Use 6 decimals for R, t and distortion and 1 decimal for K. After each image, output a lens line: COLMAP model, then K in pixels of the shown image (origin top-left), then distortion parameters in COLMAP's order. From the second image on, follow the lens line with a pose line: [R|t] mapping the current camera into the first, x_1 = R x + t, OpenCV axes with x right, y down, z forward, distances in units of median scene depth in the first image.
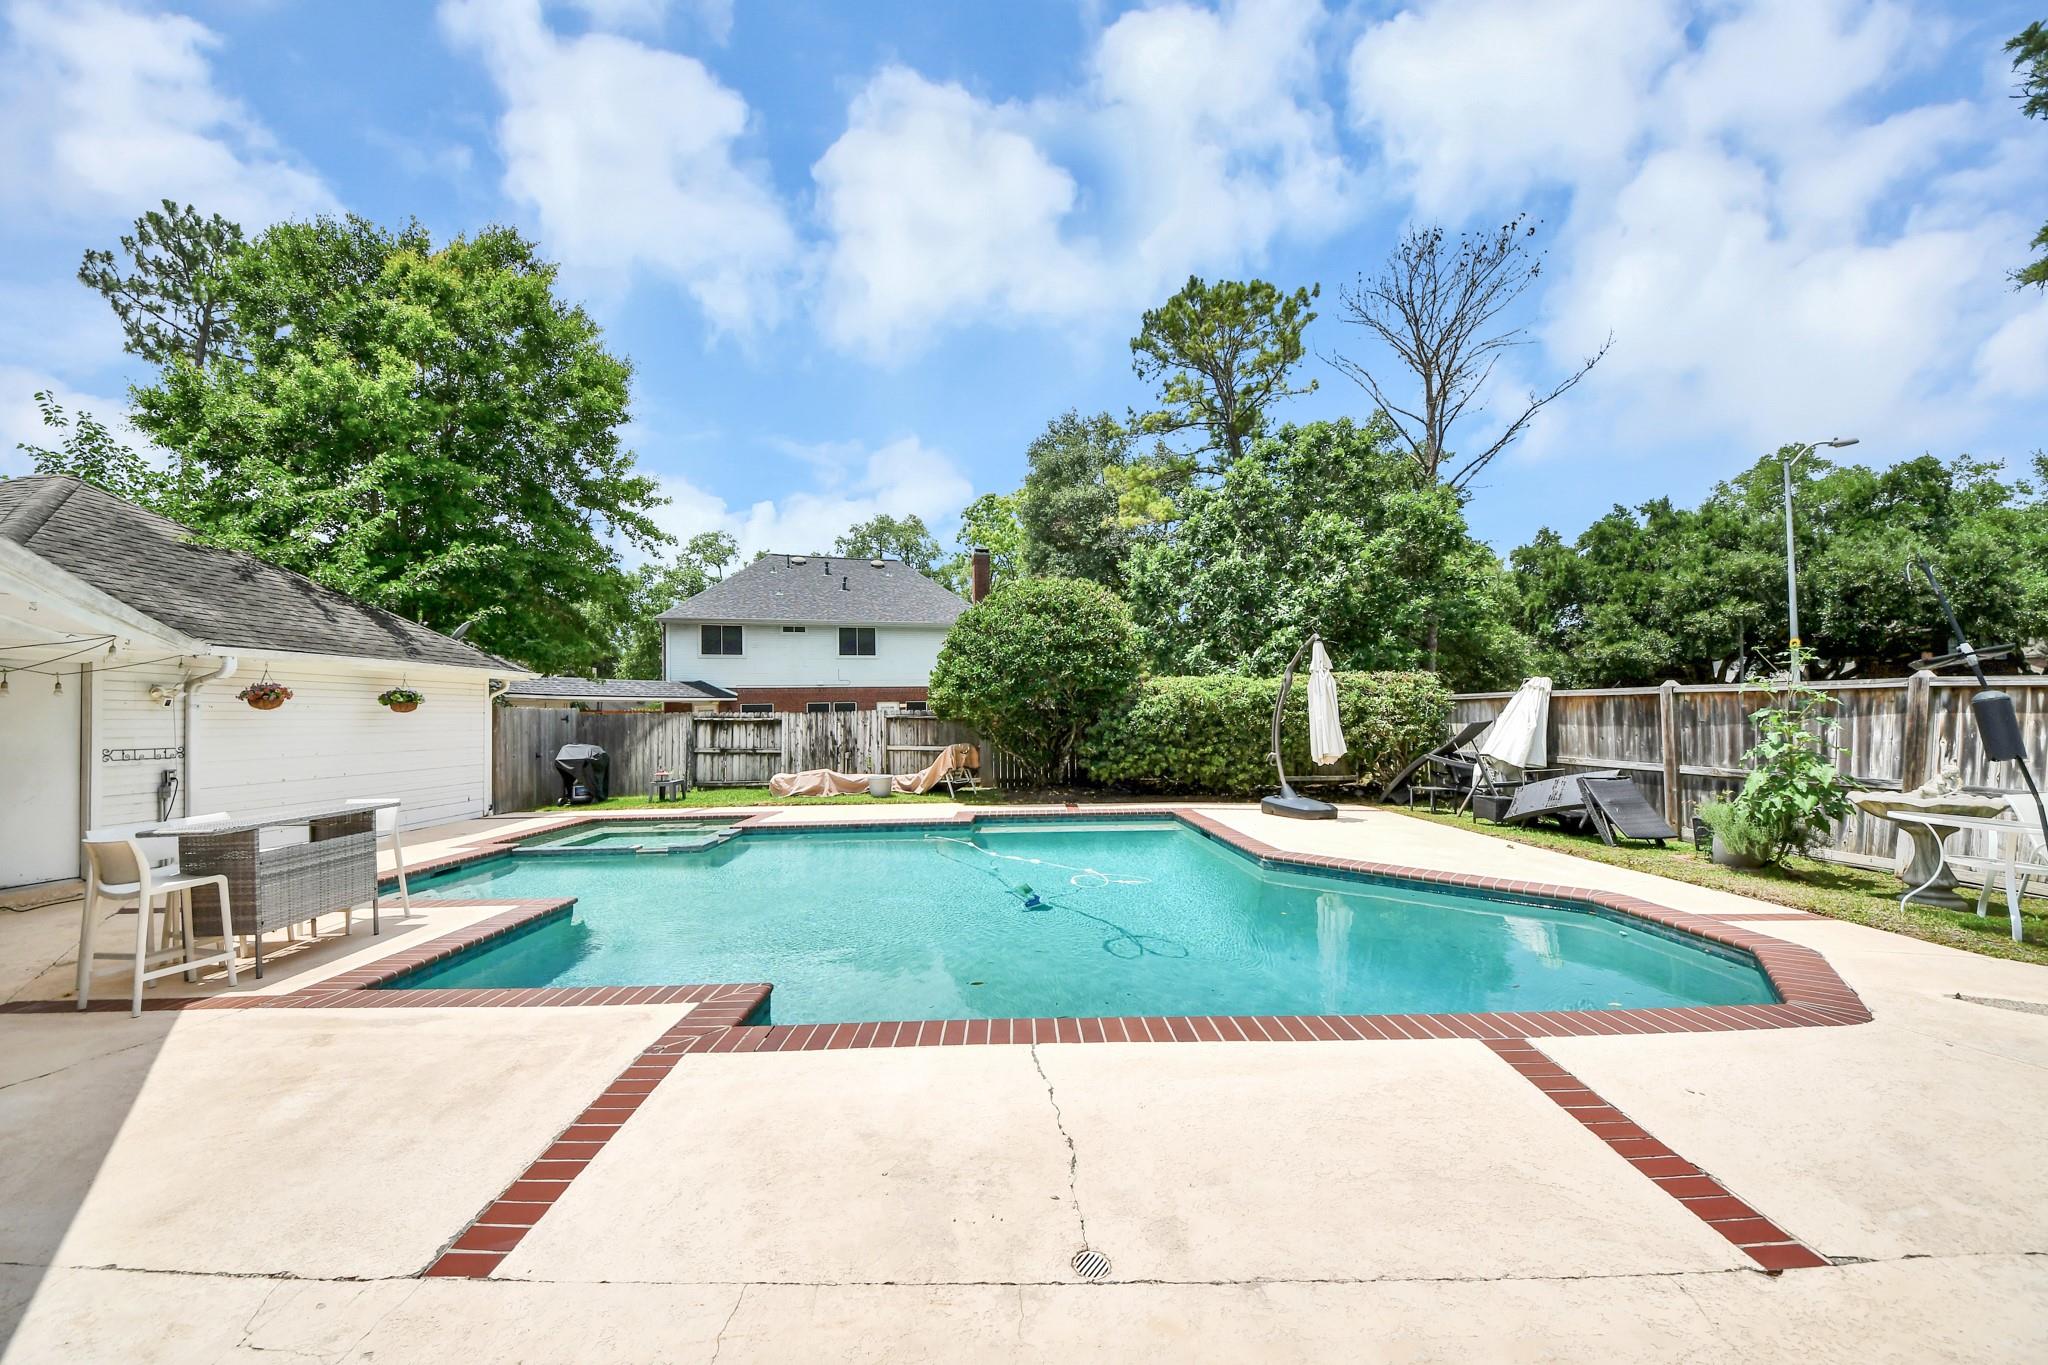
lens RADIAL K [[720.4, 0, 1017.8], [0, 720.4, 714.1], [0, 0, 1]] dist [0.017085, -0.009336]
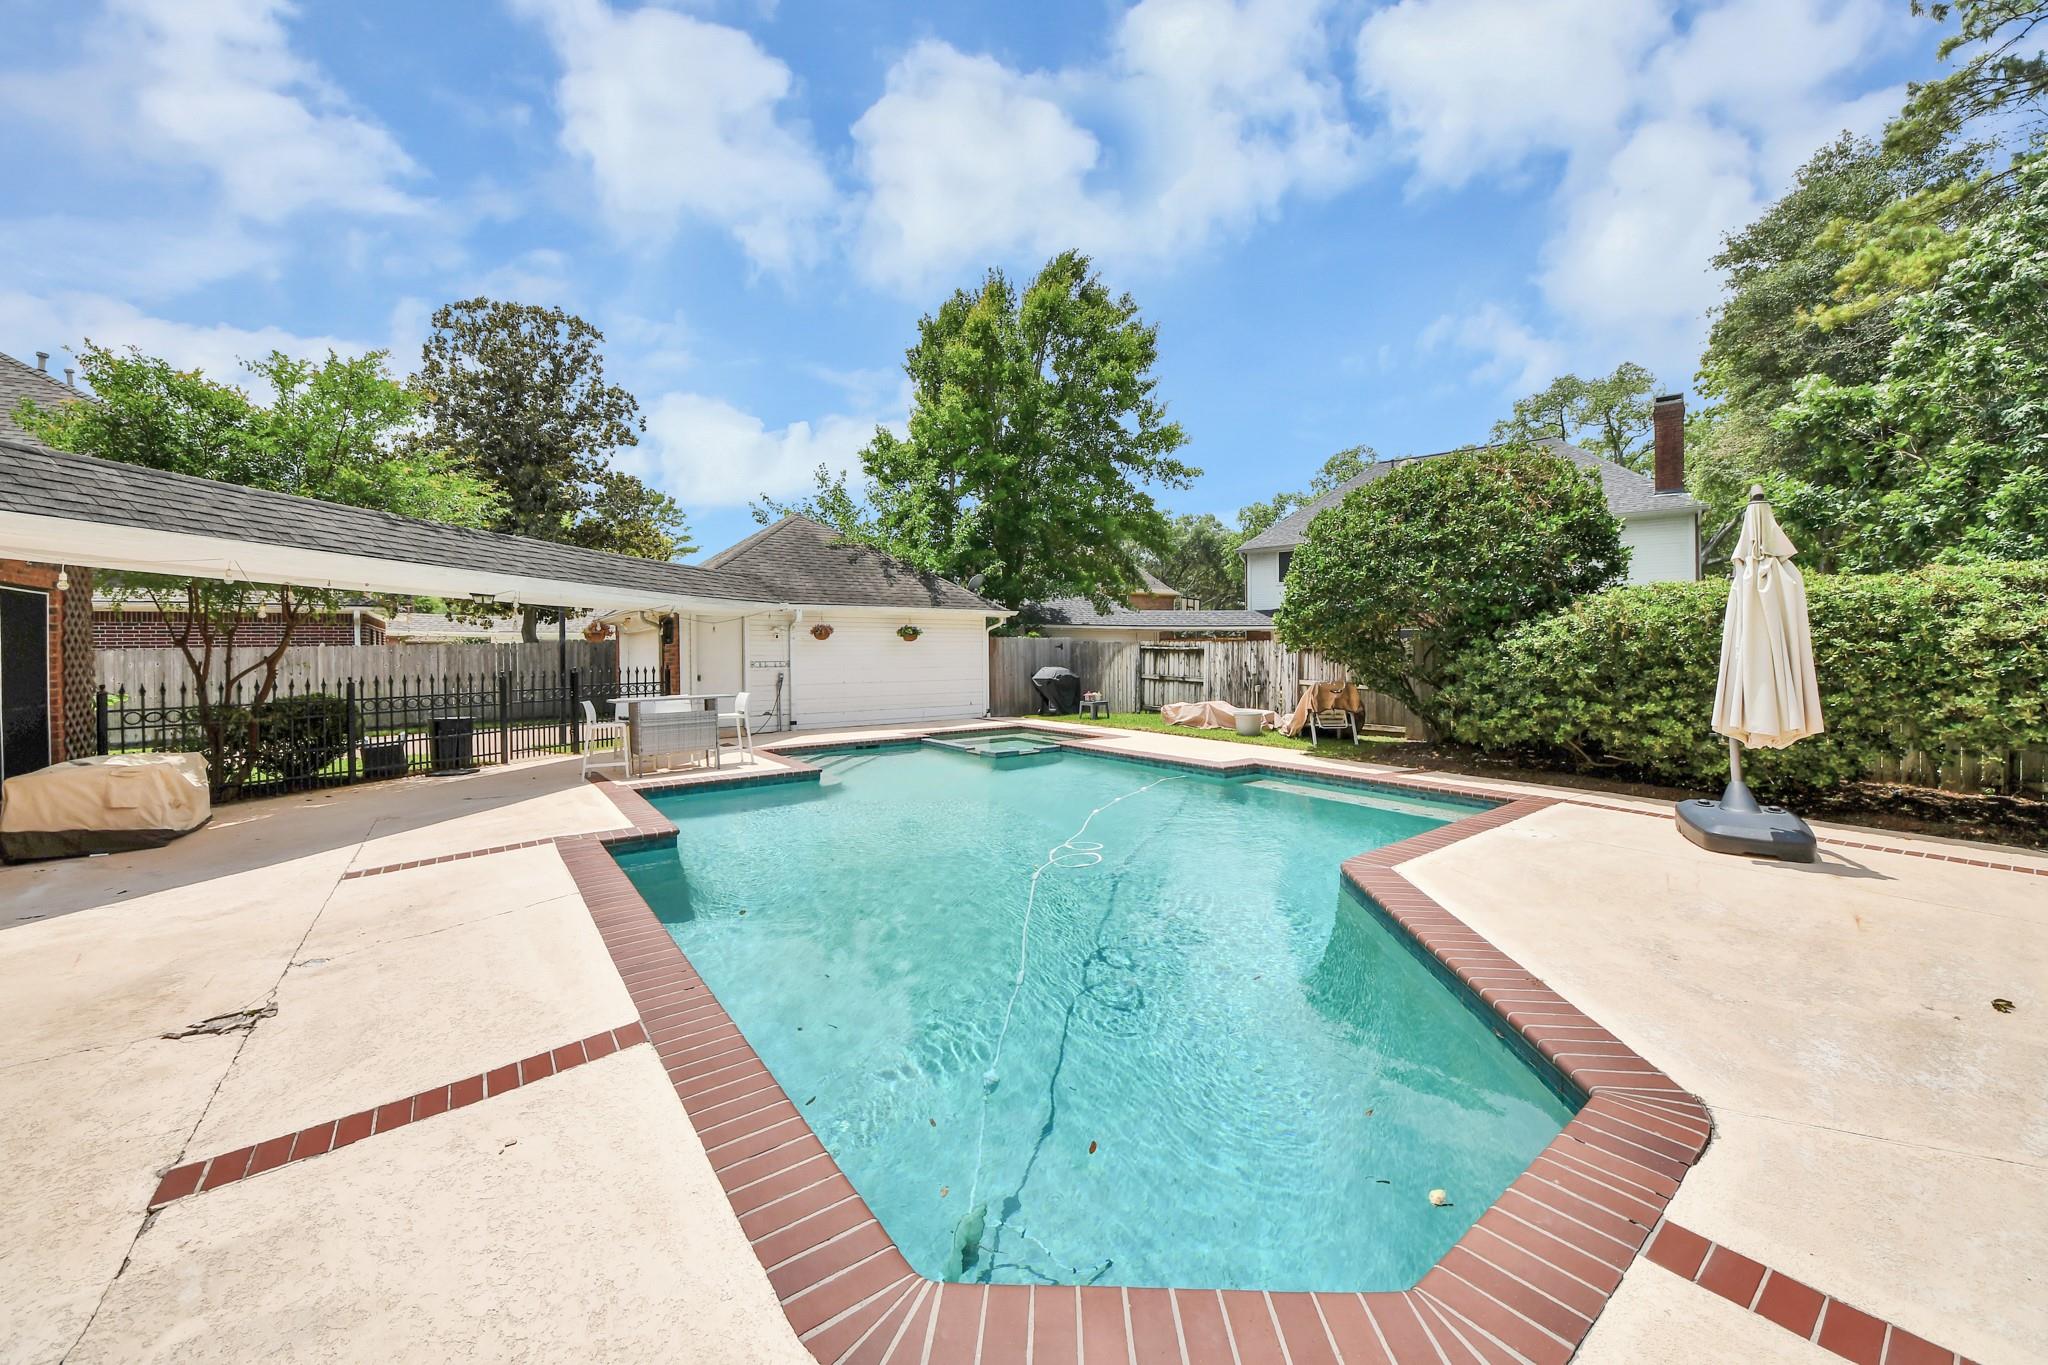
lens RADIAL K [[752.7, 0, 1019.7], [0, 752.7, 690.5], [0, 0, 1]] dist [0.000557, -0.000062]
pose [[0.588678, 0.054806, -0.806508, 0.444566], [-0.001595, 0.997776, 0.066639, -0.004183], [0.808366, -0.037943, 0.587456, 0.233711]]
